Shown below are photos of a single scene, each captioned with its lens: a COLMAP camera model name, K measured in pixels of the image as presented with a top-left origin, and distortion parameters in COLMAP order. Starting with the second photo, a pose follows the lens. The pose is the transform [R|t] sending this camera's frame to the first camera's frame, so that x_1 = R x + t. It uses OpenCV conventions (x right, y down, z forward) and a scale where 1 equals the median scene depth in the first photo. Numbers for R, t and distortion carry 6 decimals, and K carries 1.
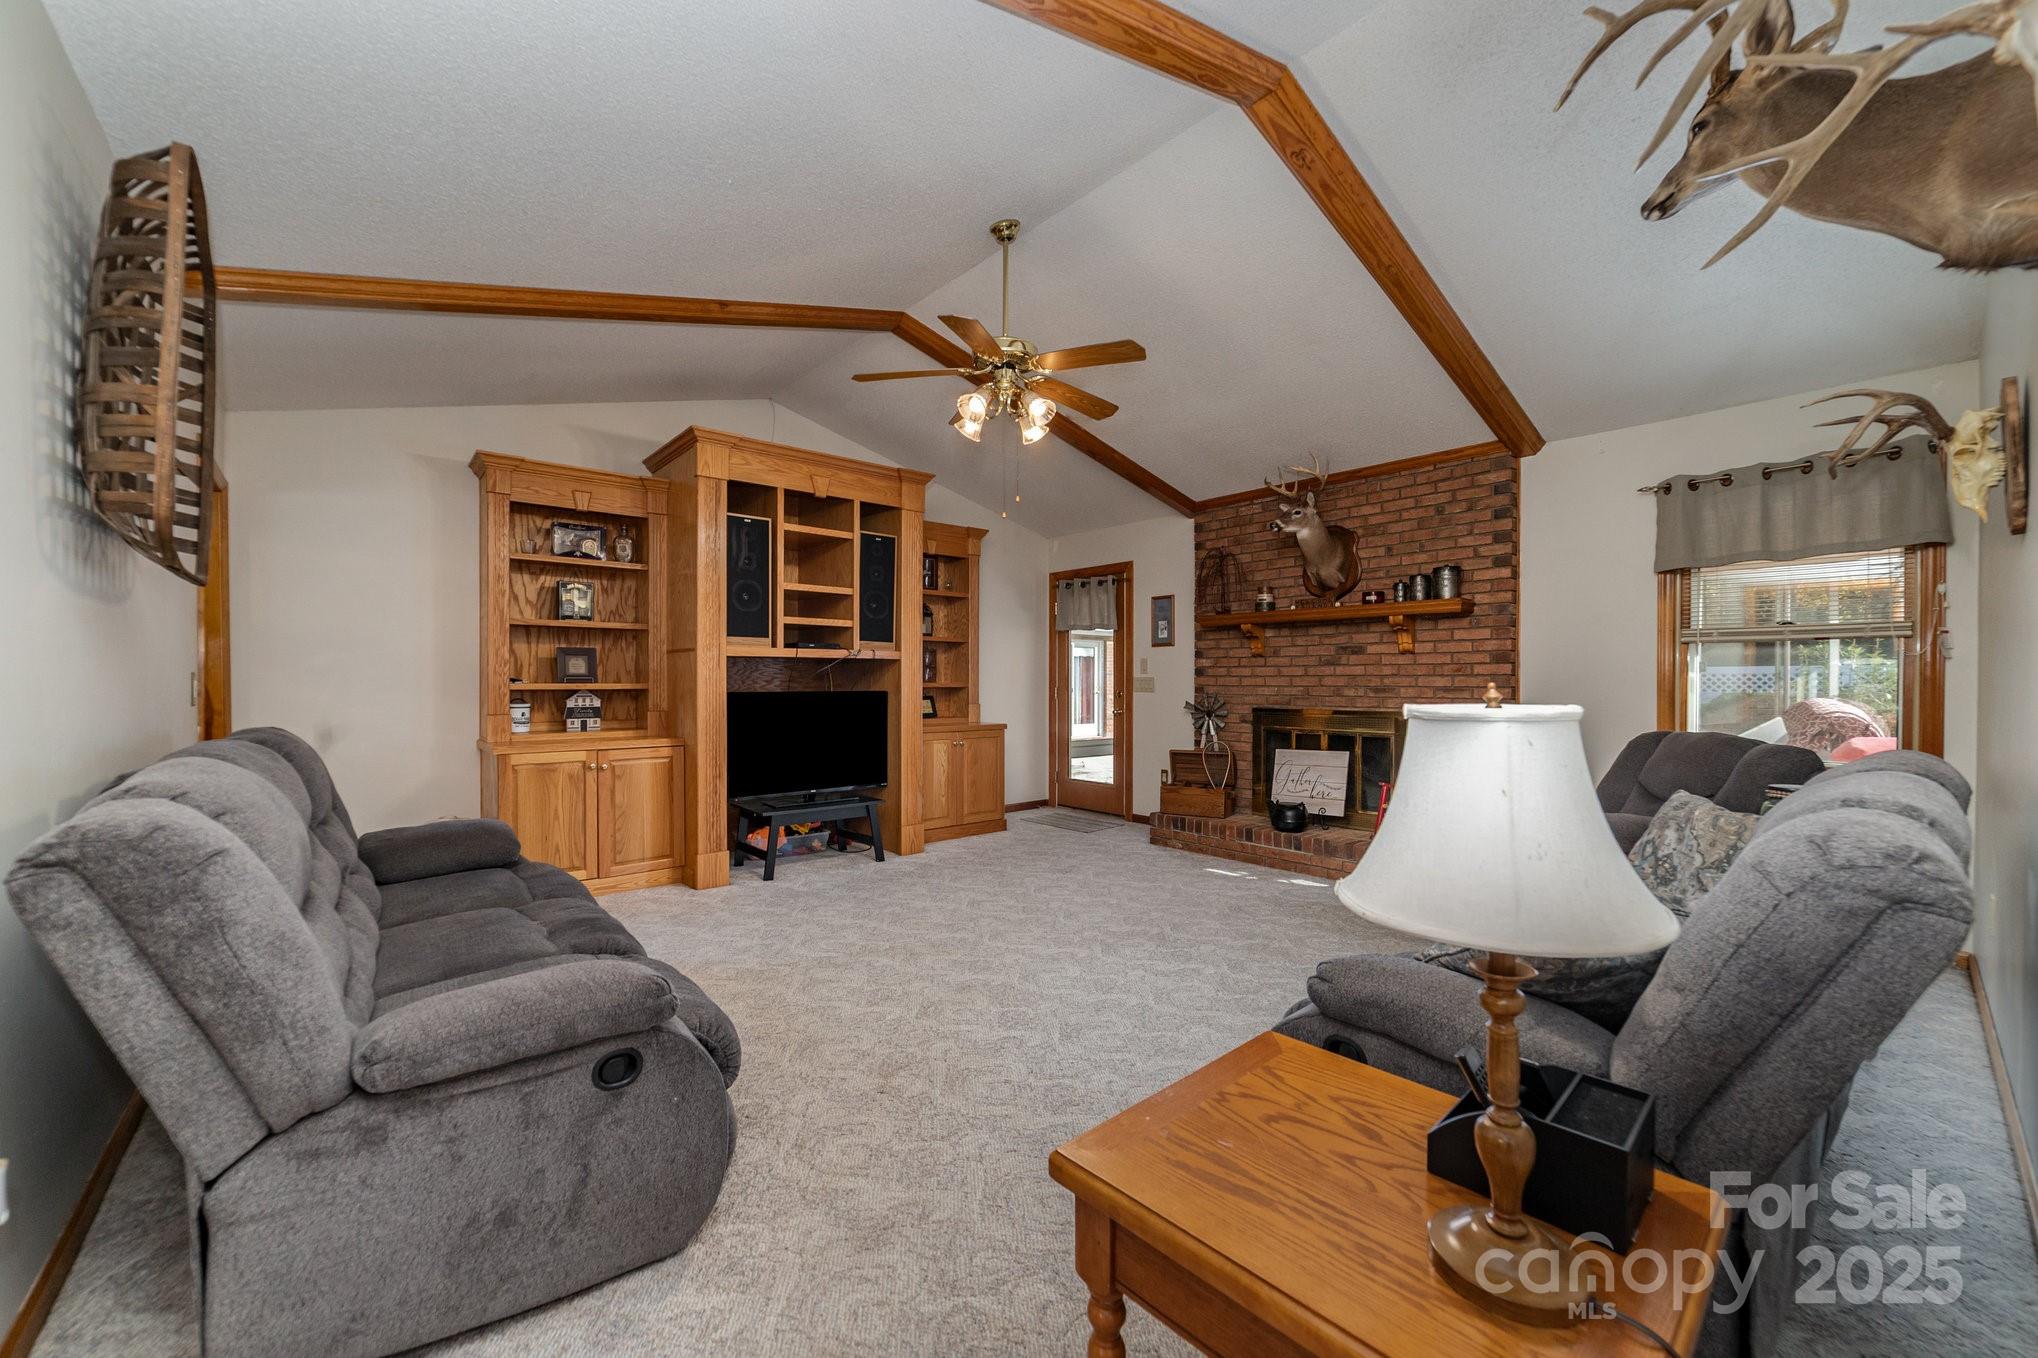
lens RADIAL K [[787.7, 0, 1022.0], [0, 787.7, 685.9], [0, 0, 1]] dist [-0.021261, 0.006080]
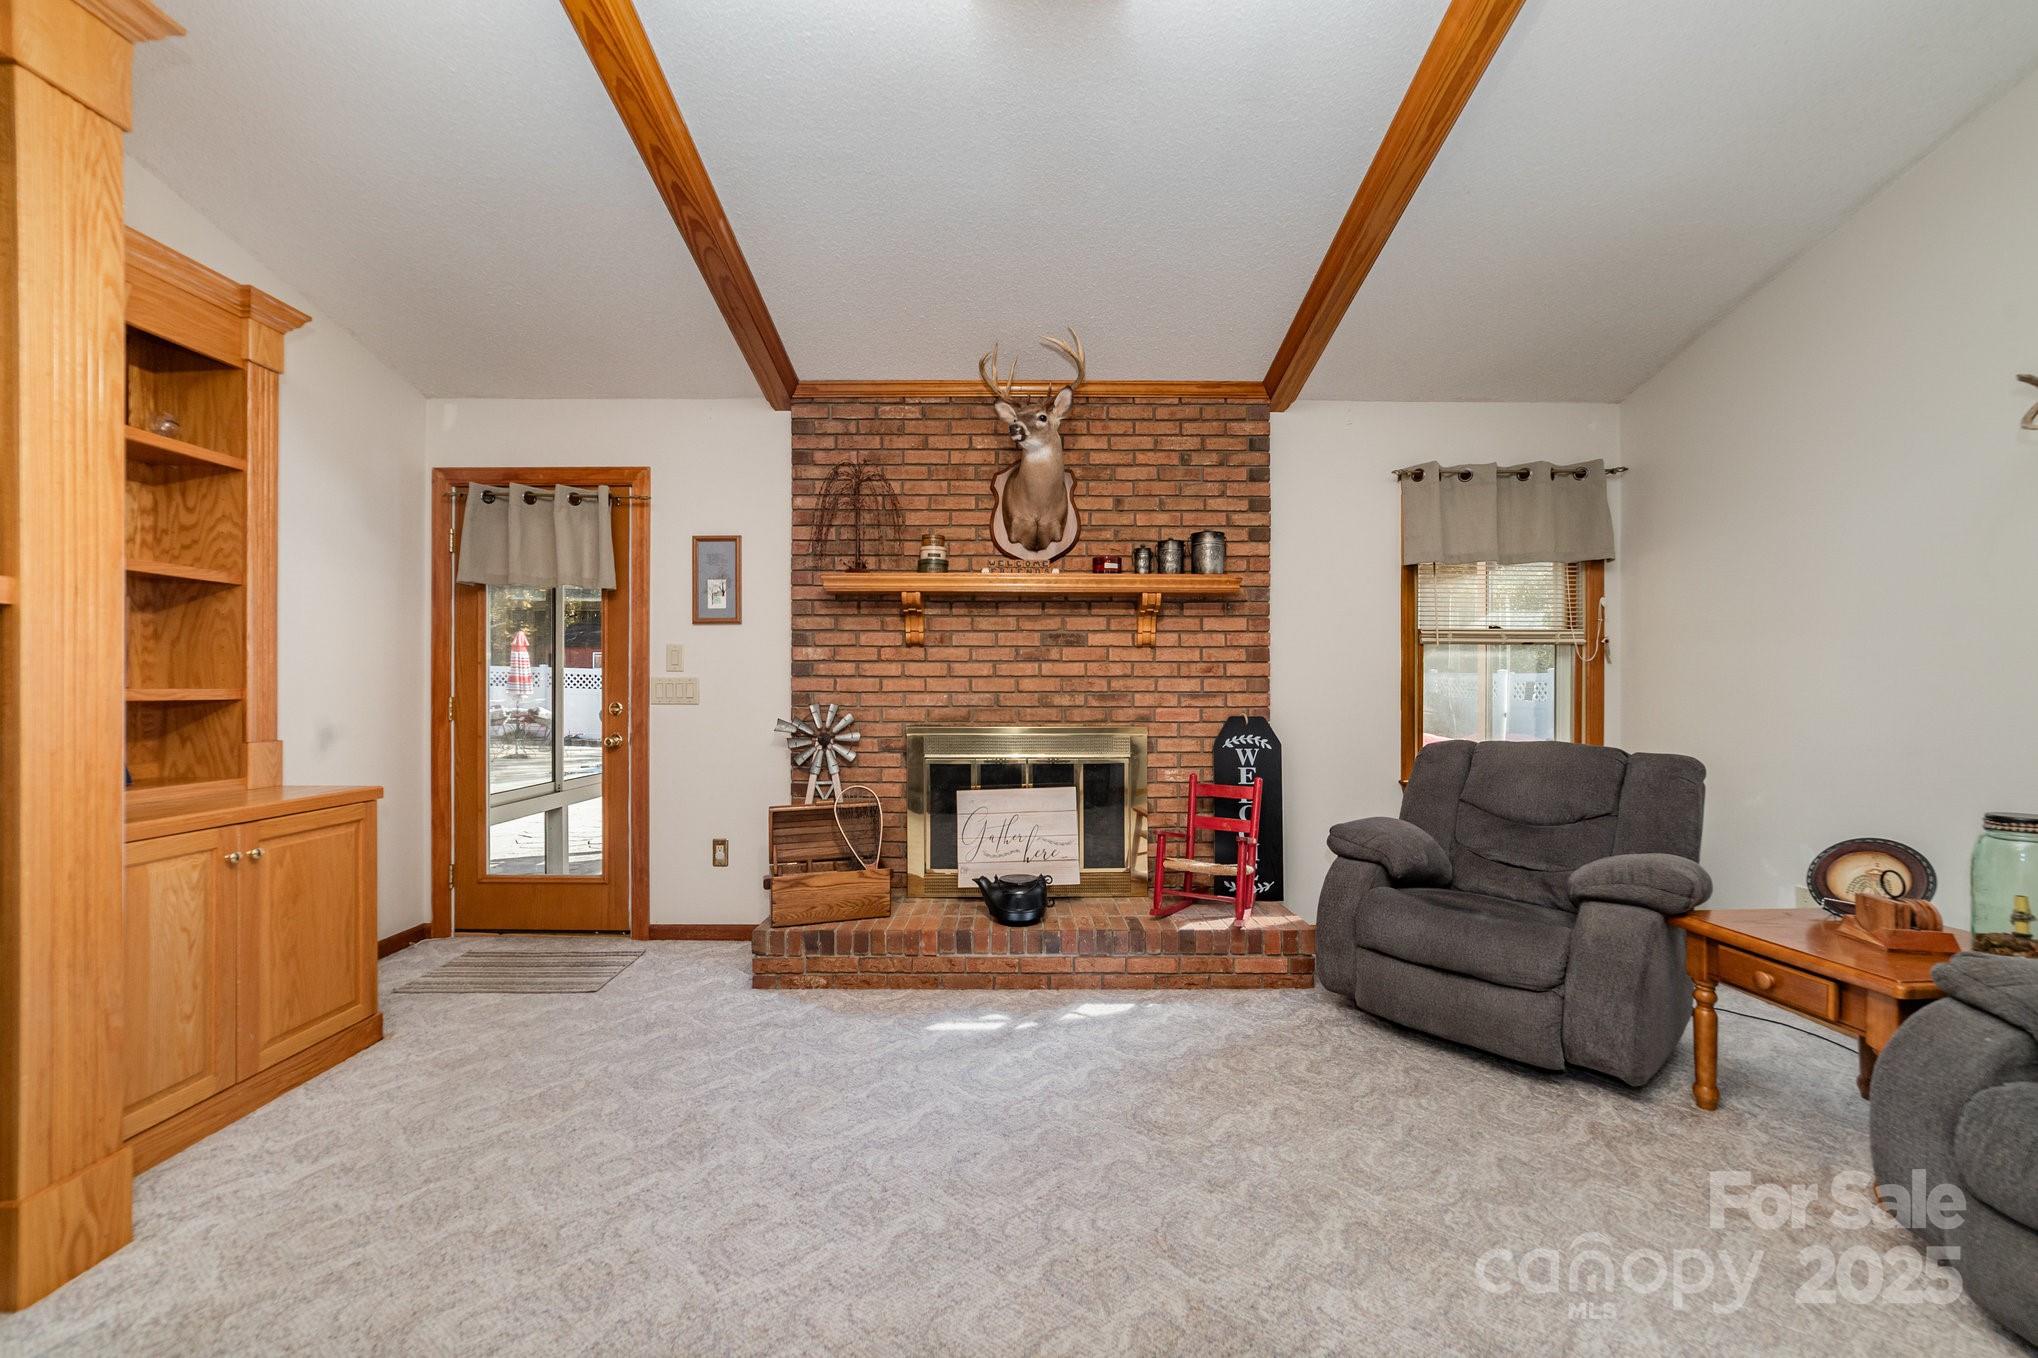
lens RADIAL K [[787.7, 0, 1017.4], [0, 787.7, 685.8], [0, 0, 1]] dist [-0.021261, 0.006080]
pose [[0.659042, 0.000261, 0.752106, -0.133951], [0.004771, 0.999978, -0.004528, -0.001957], [-0.752091, 0.006573, 0.659027, 0.576395]]
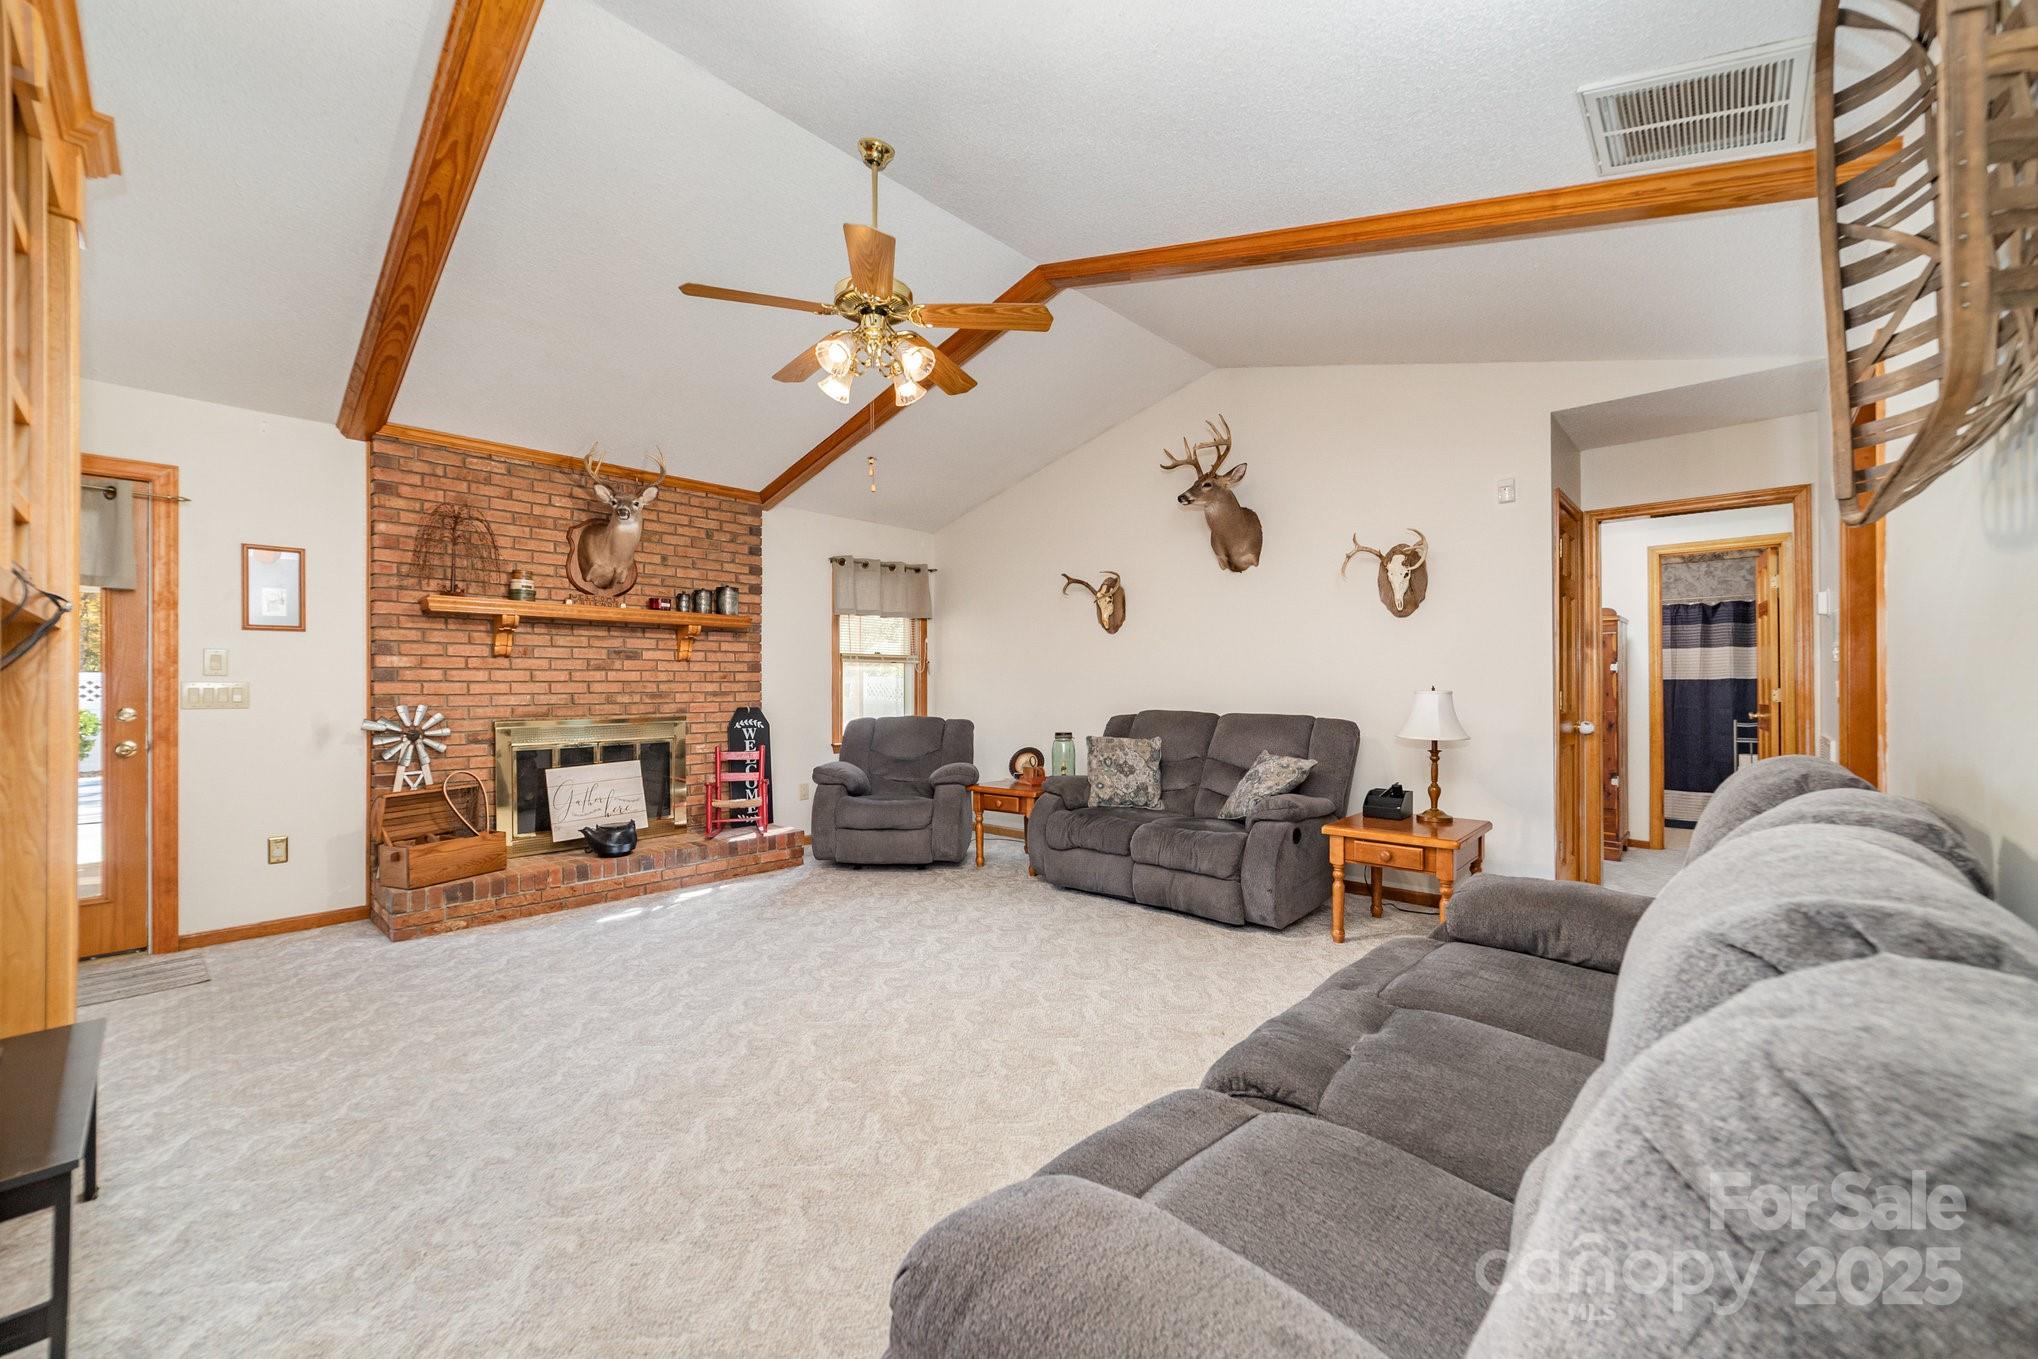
lens RADIAL K [[787.7, 0, 1016.7], [0, 787.7, 681.0], [0, 0, 1]] dist [-0.021261, 0.006080]
pose [[-0.100166, 0.005593, 0.994955, -0.582686], [0.011604, 0.999923, -0.004452, -0.003934], [-0.994903, 0.011100, -0.100223, 0.626457]]
